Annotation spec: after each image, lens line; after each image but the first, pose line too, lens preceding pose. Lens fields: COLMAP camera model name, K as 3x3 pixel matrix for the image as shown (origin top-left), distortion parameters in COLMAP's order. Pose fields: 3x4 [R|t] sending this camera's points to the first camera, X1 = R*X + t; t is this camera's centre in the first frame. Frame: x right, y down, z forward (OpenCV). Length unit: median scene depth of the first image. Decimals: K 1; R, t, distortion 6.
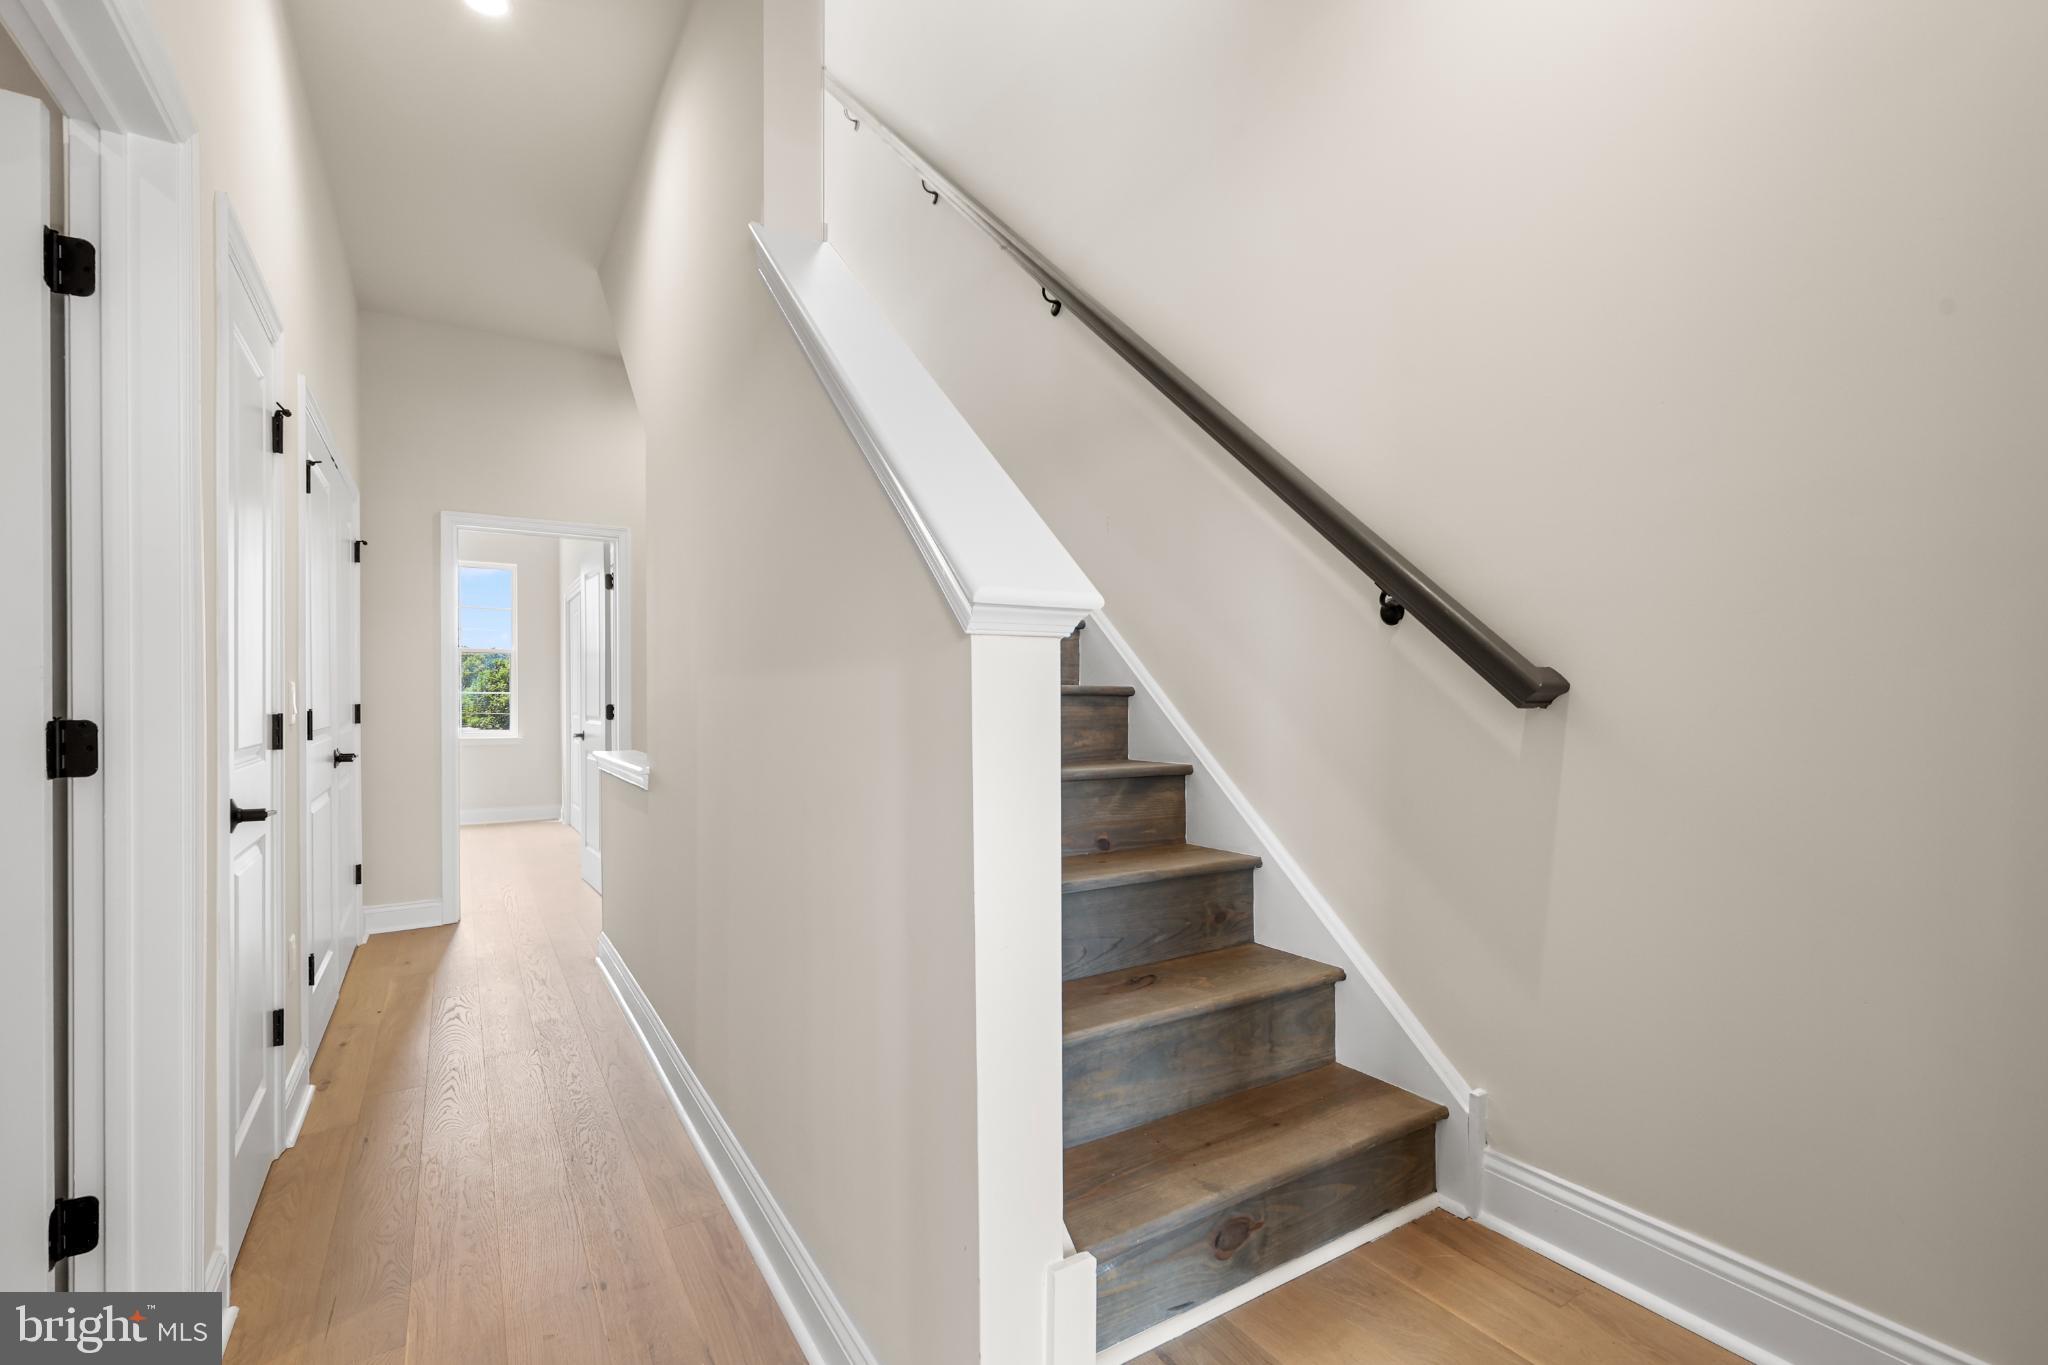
lens RADIAL K [[903.3, 0, 1017.7], [0, 903.3, 688.1], [0, 0, 1]] dist [-0.000375, 0.000123]
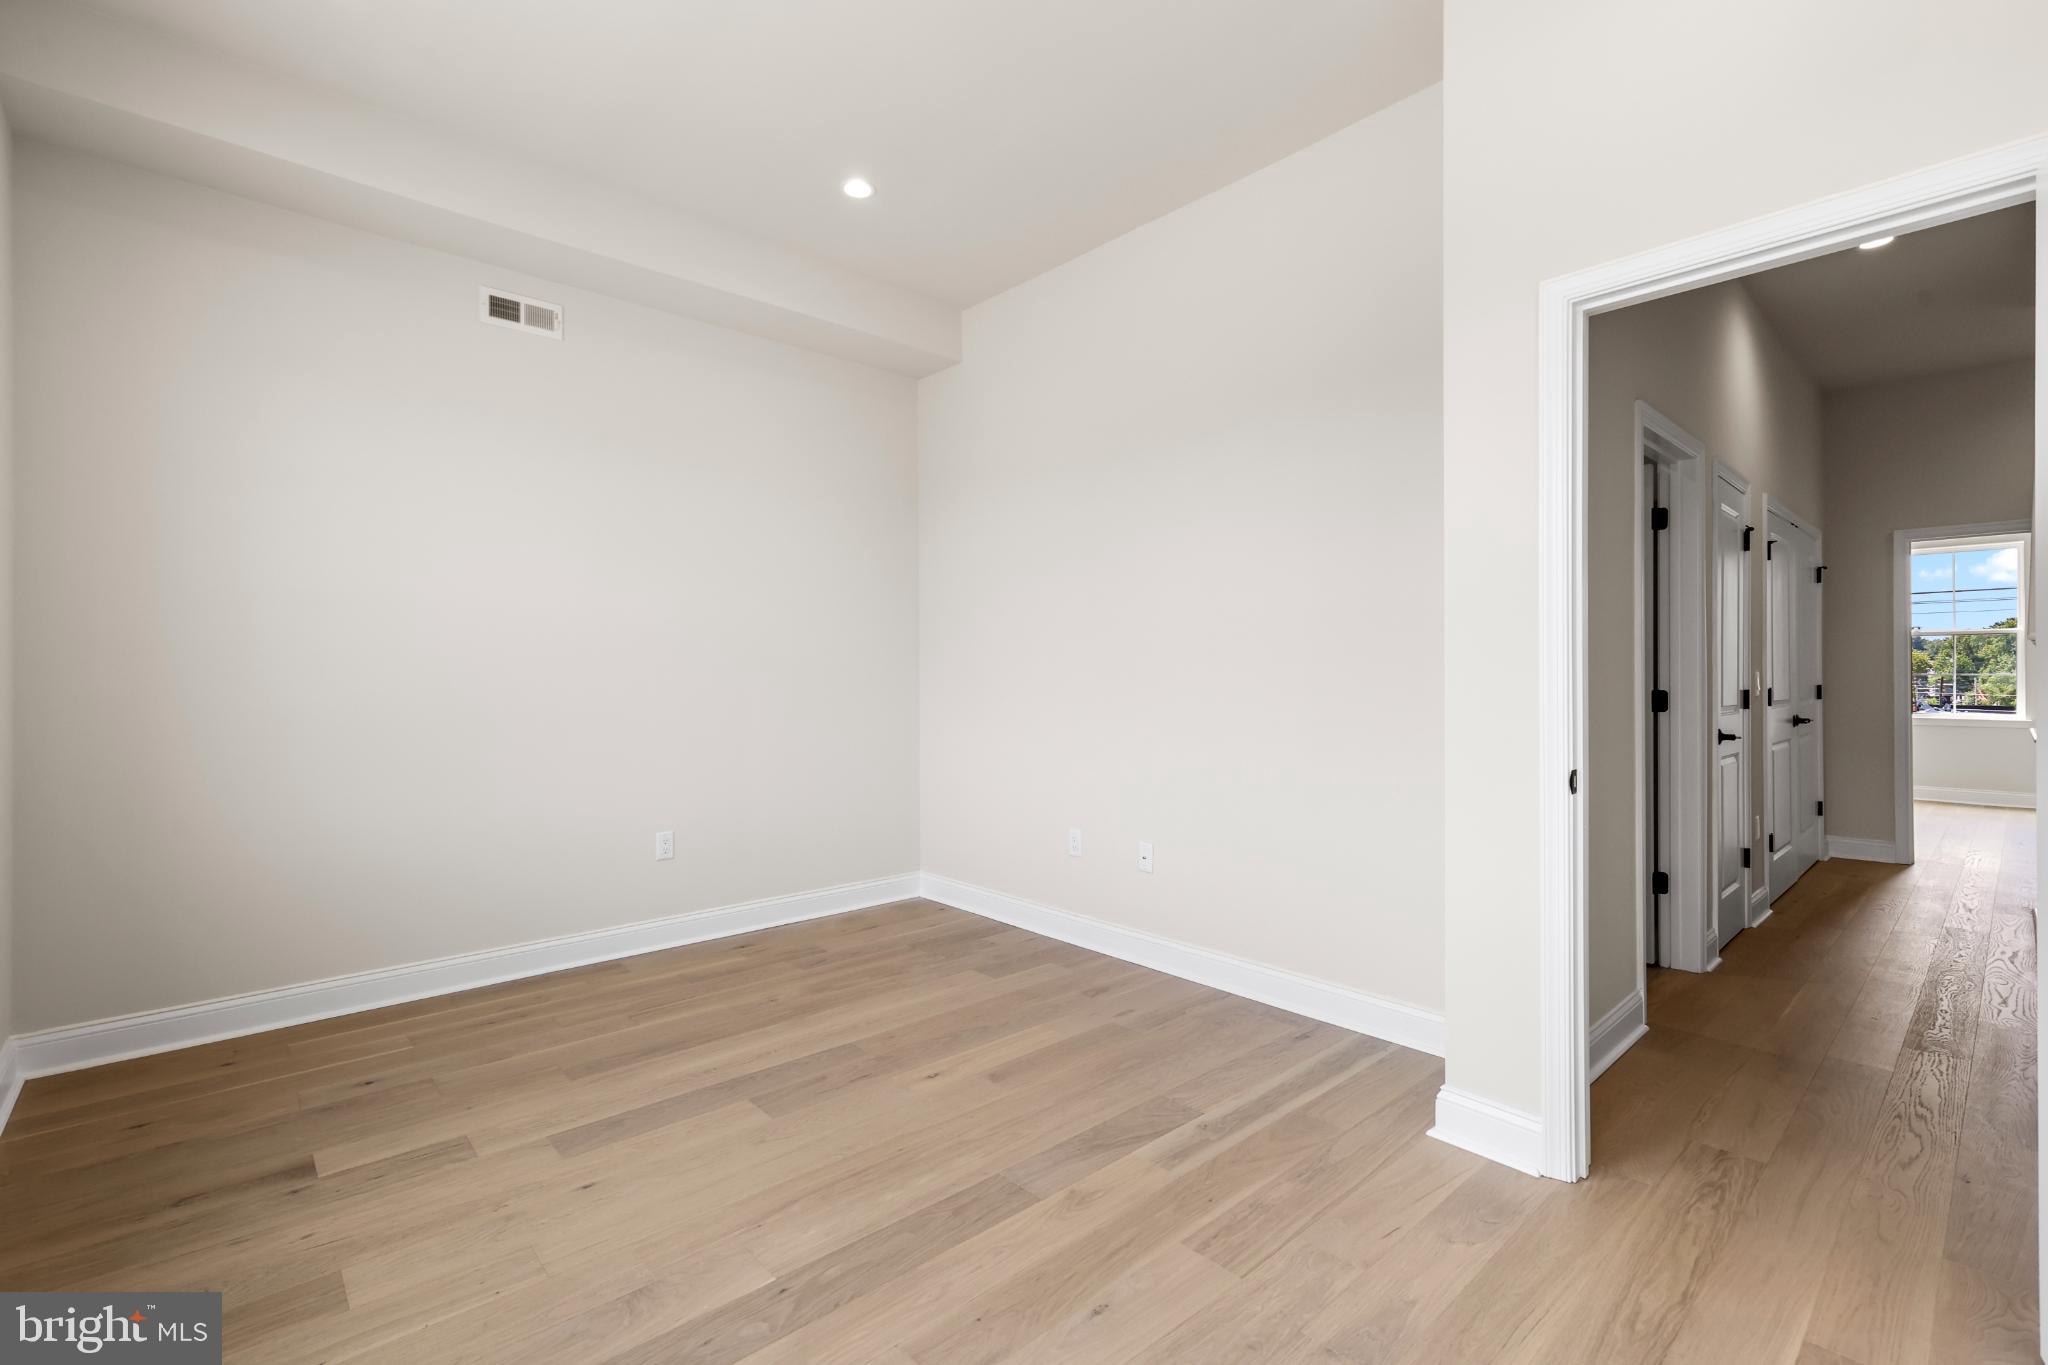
lens RADIAL K [[903.3, 0, 1017.7], [0, 903.3, 688.1], [0, 0, 1]] dist [-0.000375, 0.000123]
pose [[0.169275, 0.012980, -0.985483, 0.606121], [0.009209, 0.999849, 0.014751, -0.013037], [0.985526, -0.011572, 0.169130, -0.634190]]
